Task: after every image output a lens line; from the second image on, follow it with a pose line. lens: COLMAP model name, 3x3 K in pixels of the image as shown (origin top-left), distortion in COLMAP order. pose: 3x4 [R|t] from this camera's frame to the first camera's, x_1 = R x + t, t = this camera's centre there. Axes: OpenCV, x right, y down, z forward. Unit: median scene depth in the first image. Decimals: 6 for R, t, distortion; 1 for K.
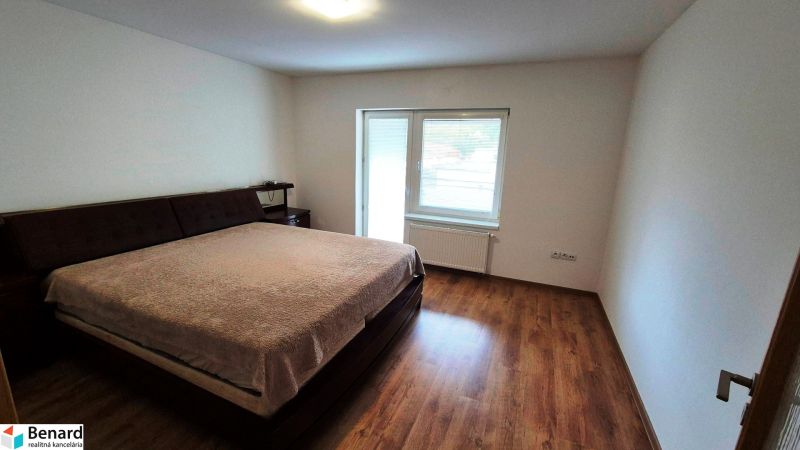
lens RADIAL K [[328.1, 0, 399.9], [0, 328.1, 224.7], [0, 0, 1]] dist [0.000598, -0.000407]
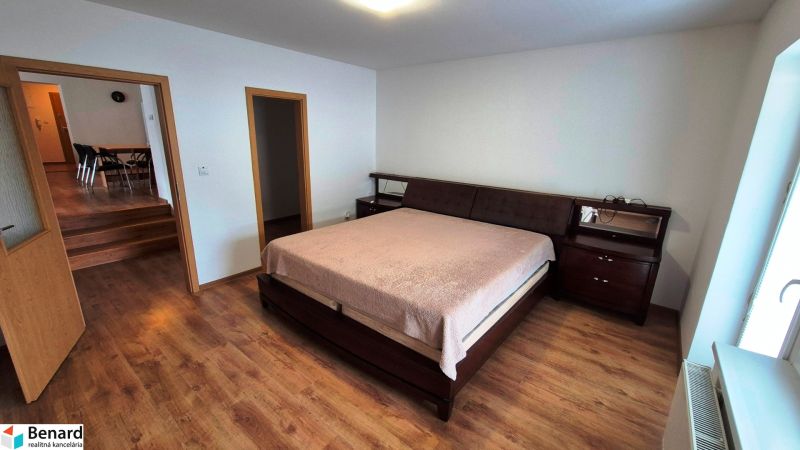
lens RADIAL K [[328.1, 0, 400.7], [0, 328.1, 225.5], [0, 0, 1]] dist [0.000598, -0.000407]
pose [[-0.268851, 0.223180, -0.936968, 0.914739], [-0.244503, 0.925106, 0.290512, -0.365394], [0.931631, 0.307196, -0.194147, 1.555802]]
